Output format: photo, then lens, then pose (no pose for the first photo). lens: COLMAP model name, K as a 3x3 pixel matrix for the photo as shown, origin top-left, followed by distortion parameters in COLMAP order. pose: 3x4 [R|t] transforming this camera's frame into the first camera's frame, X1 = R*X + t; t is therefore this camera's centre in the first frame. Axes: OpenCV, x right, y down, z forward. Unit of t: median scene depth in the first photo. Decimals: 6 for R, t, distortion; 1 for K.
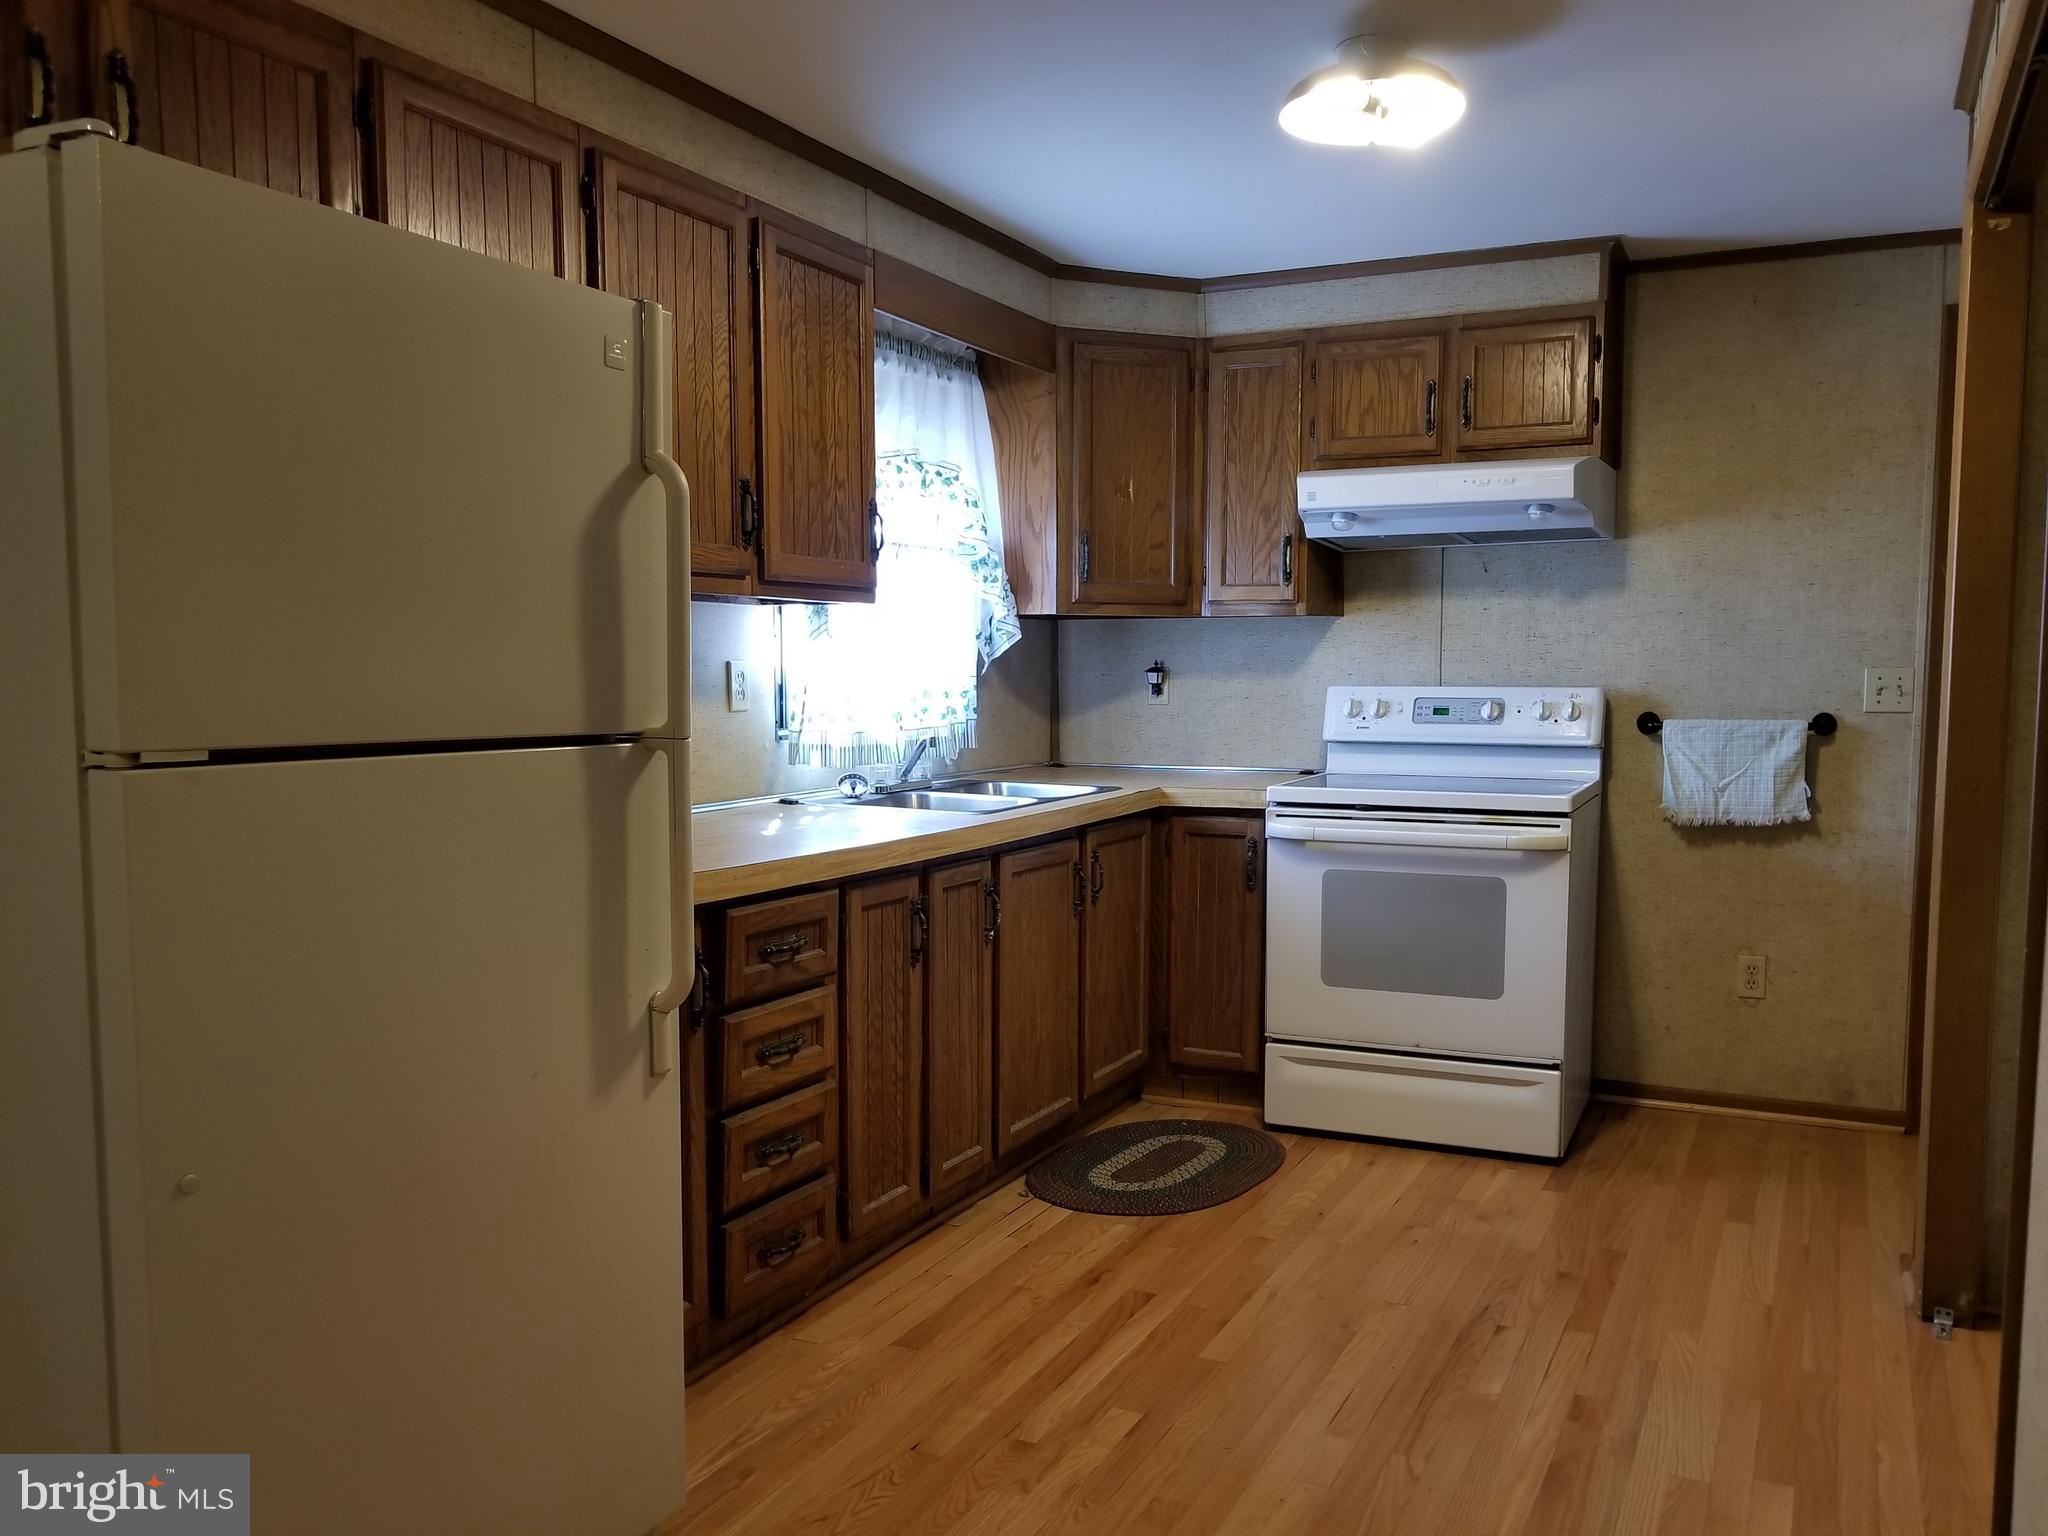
lens RADIAL K [[1587.8, 0, 1080.0], [0, 1587.8, 814.7], [0, 0, 1]] dist [0.005480, 0.000008]
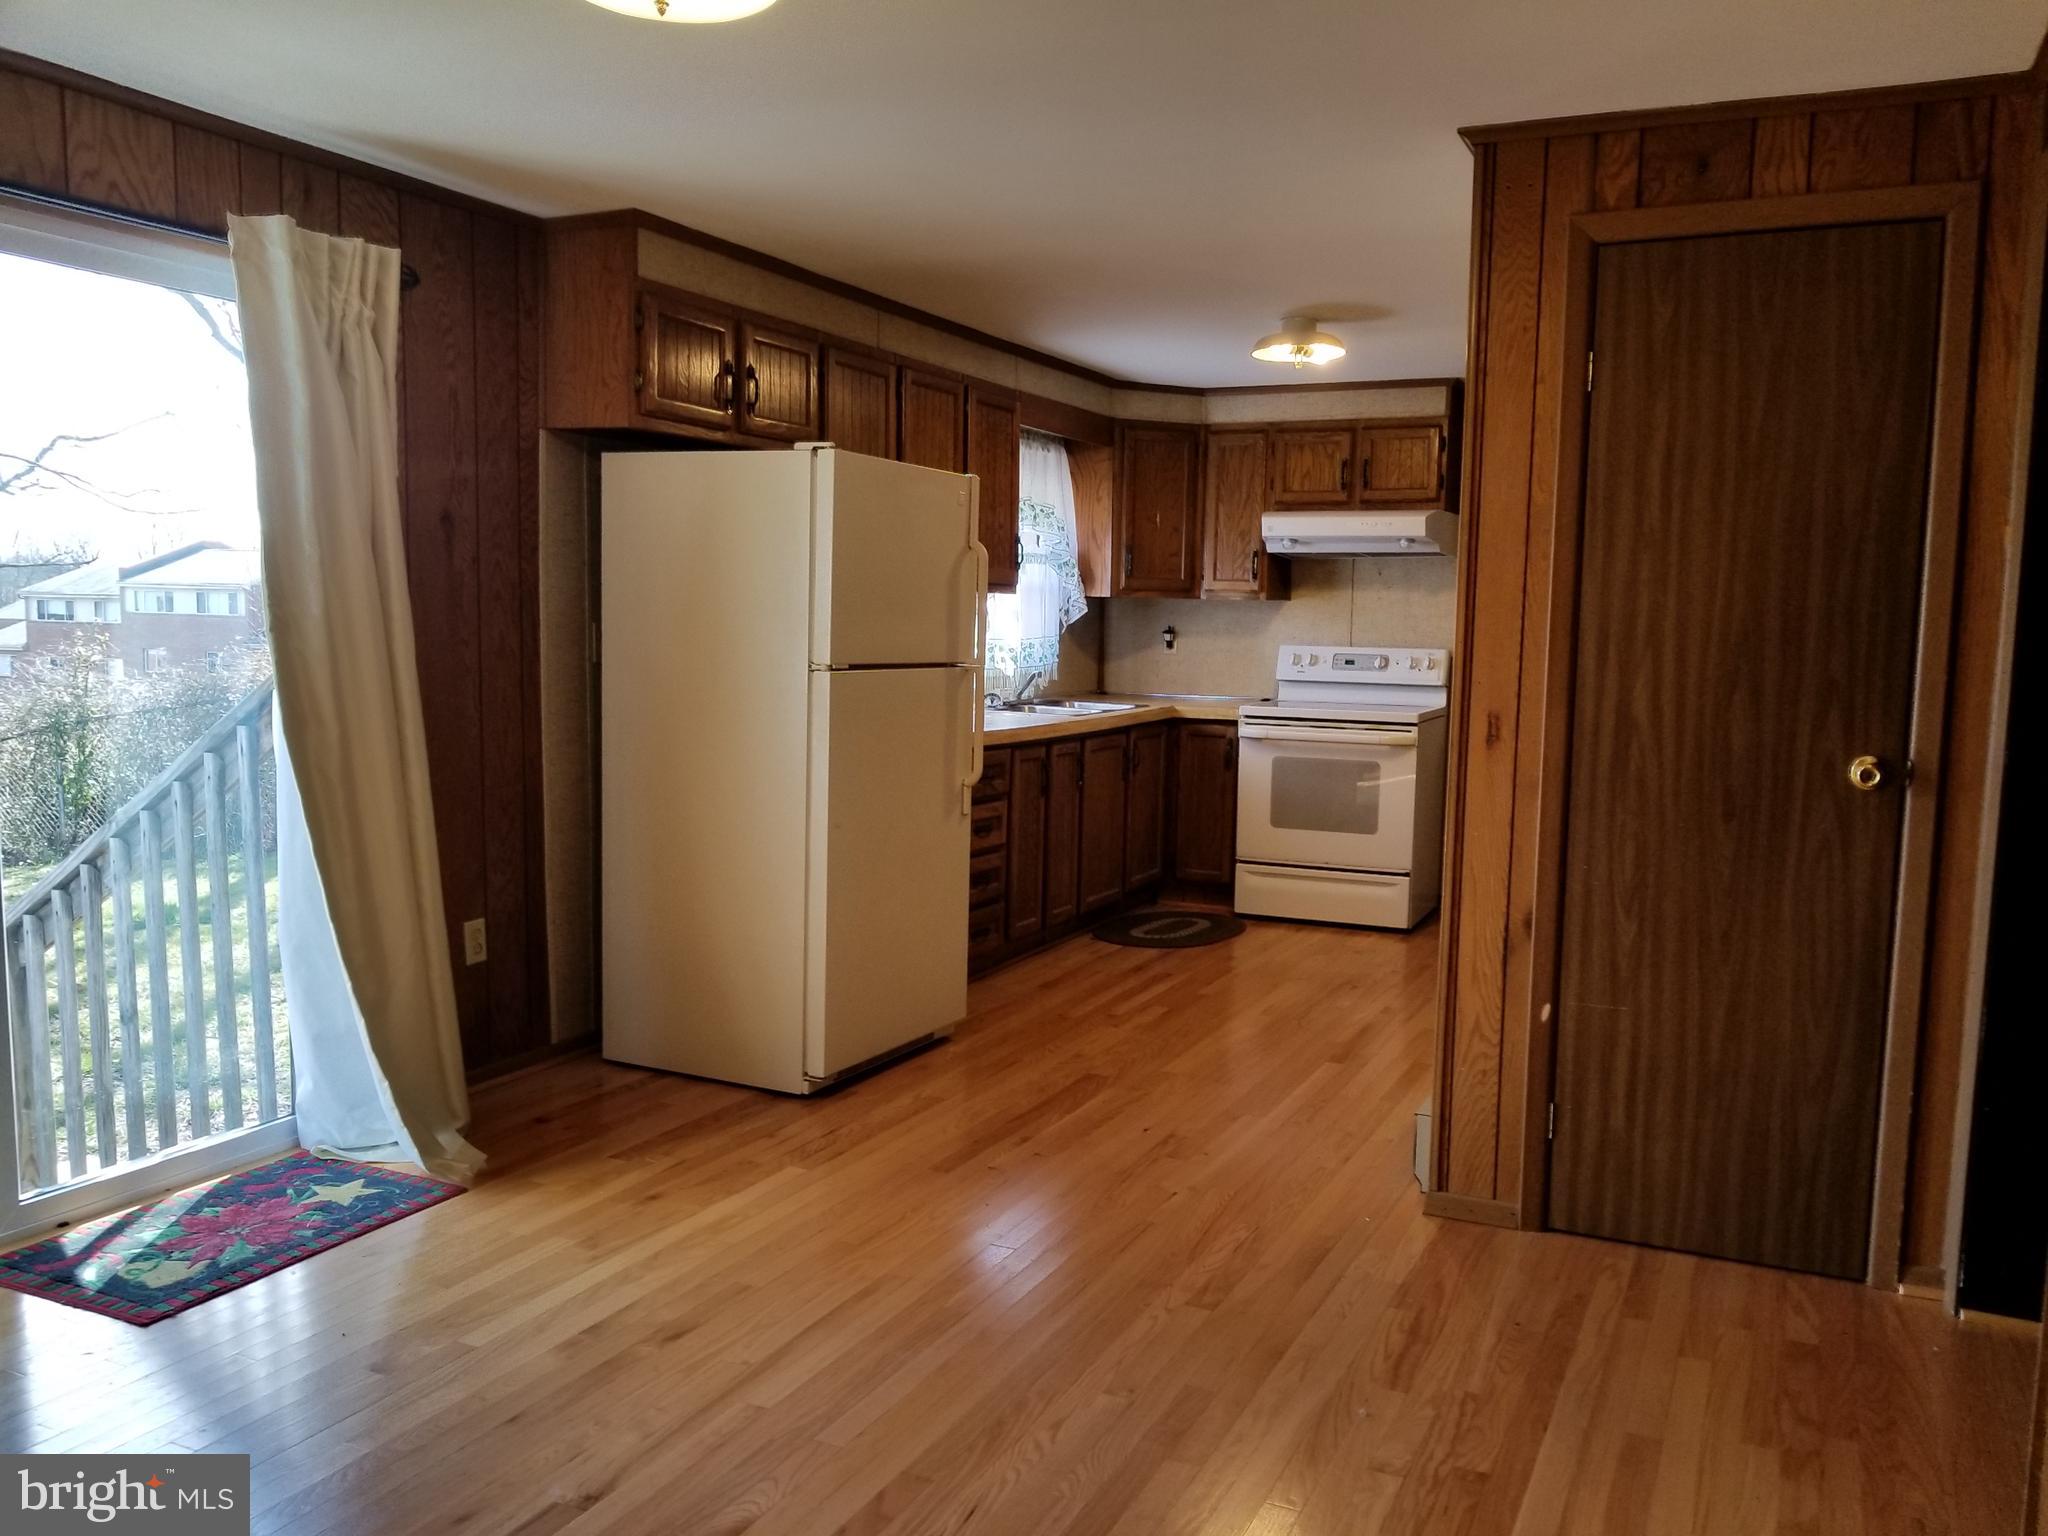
lens RADIAL K [[1592.7, 0, 1072.2], [0, 1592.7, 773.3], [0, 0, 1]] dist [-0.001240, 0.000640]
pose [[0.999772, 0.018574, 0.010521, -0.070105], [-0.018635, 0.999810, 0.005763, 0.045196], [-0.010412, -0.005958, 0.999928, -0.635972]]
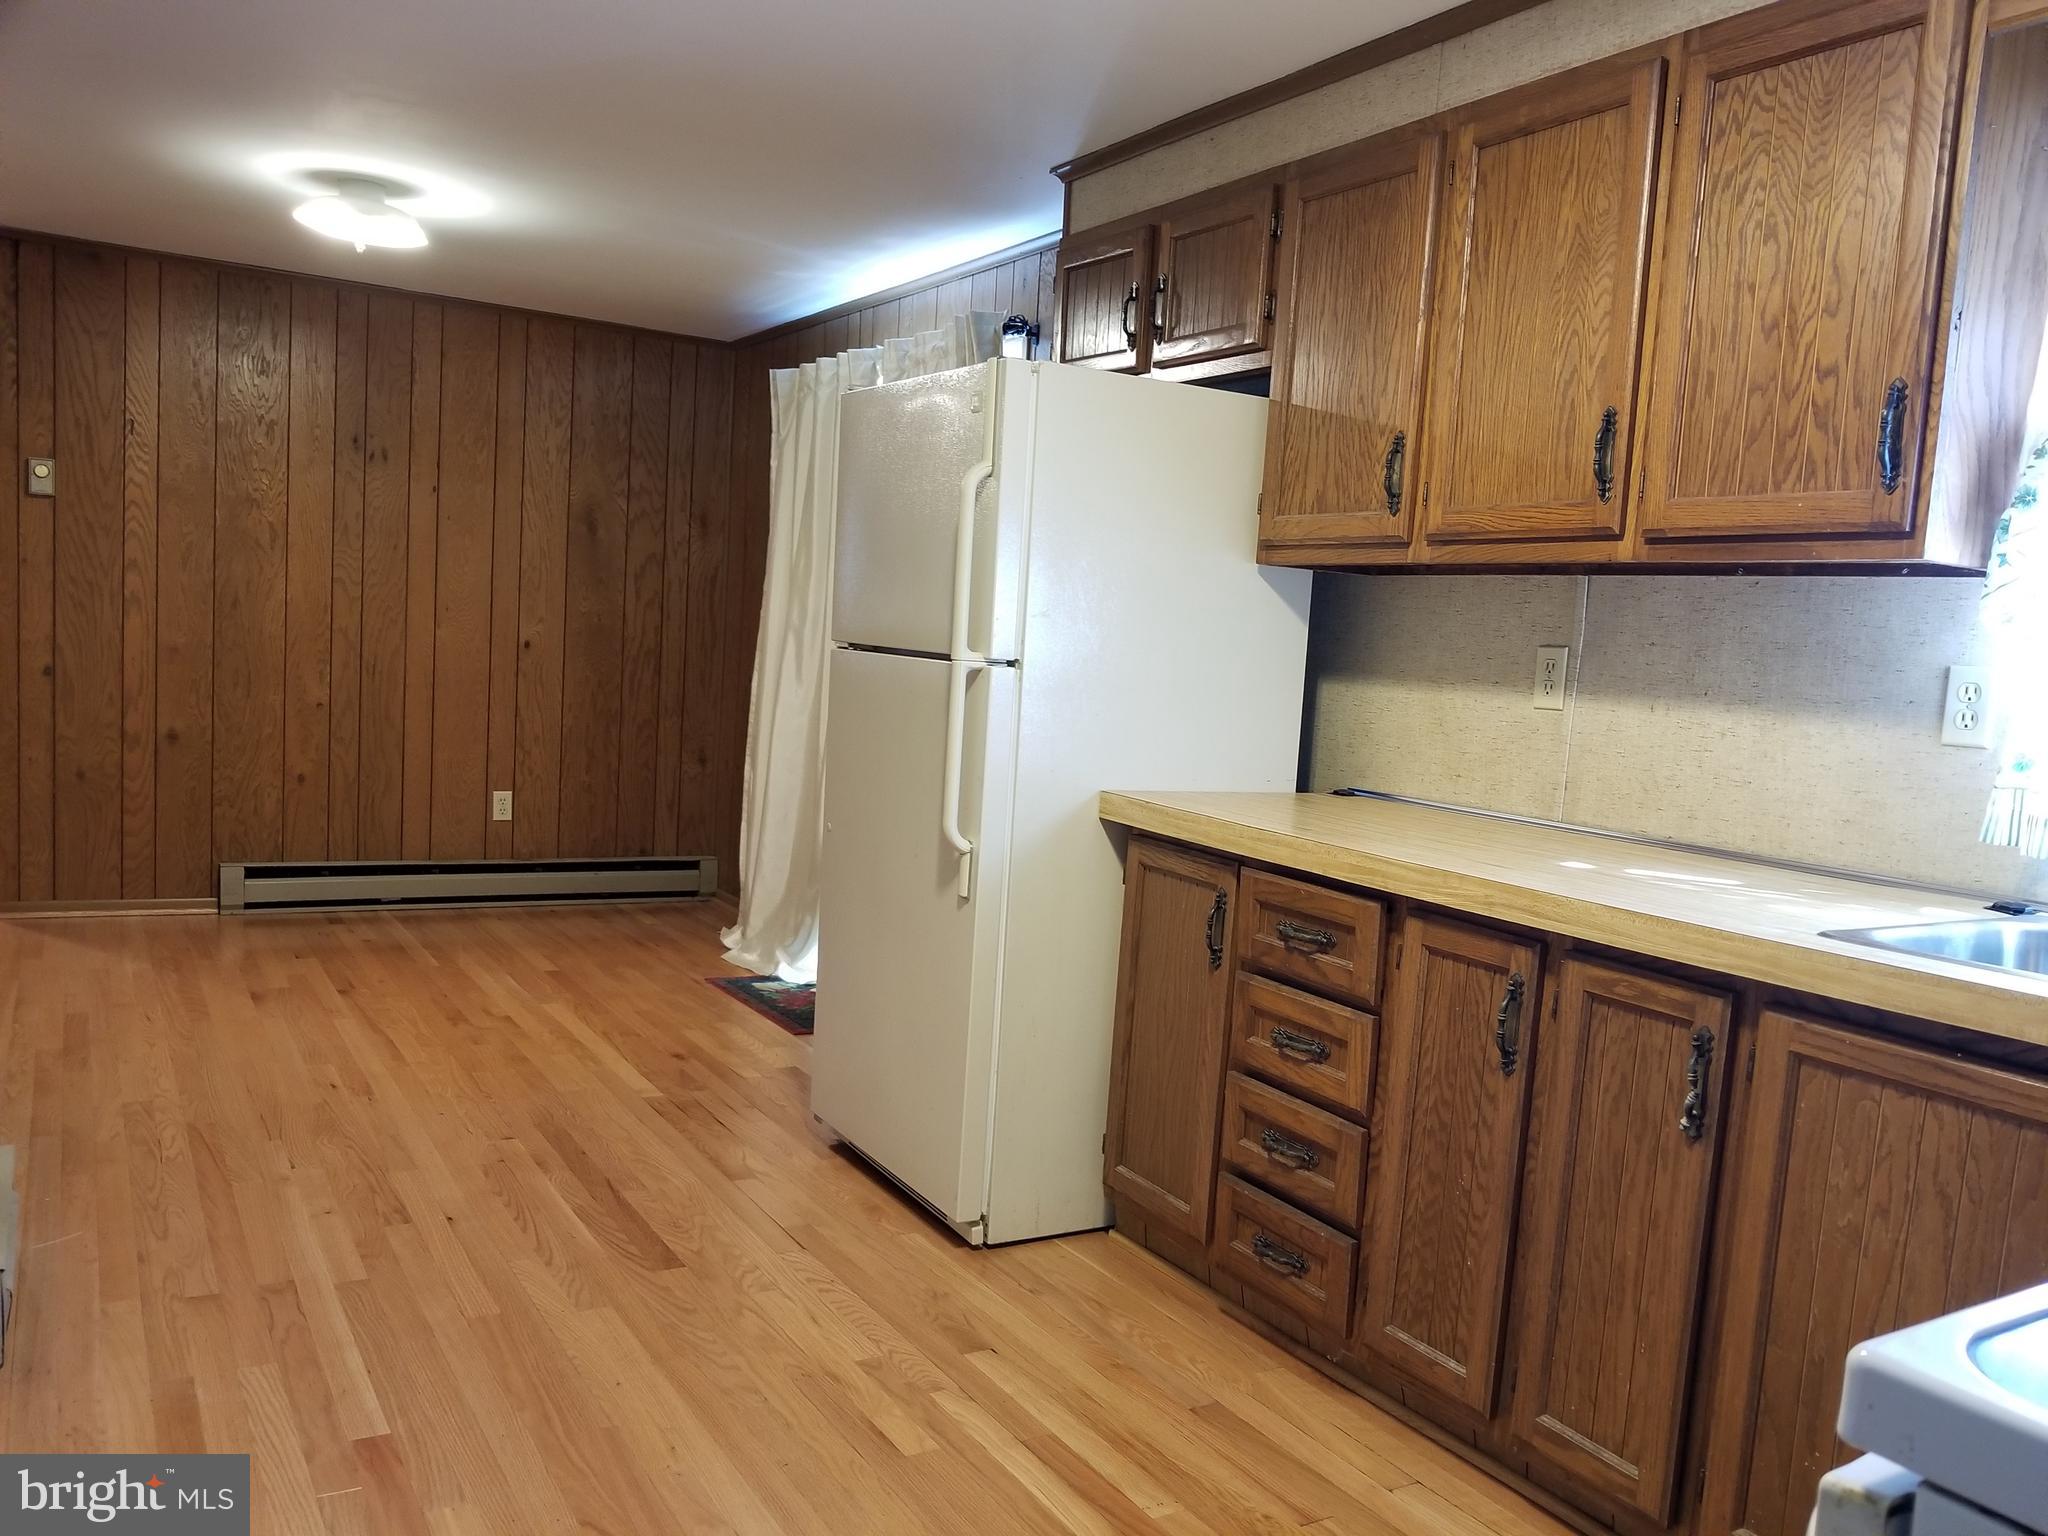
lens RADIAL K [[1592.7, 0, 1072.2], [0, 1592.7, 773.3], [0, 0, 1]] dist [-0.001240, 0.000640]
pose [[-0.535348, 0.030430, -0.844083, 0.453715], [-0.146783, 0.980793, 0.128453, -0.074047], [0.831780, 0.192664, -0.520599, 0.920209]]
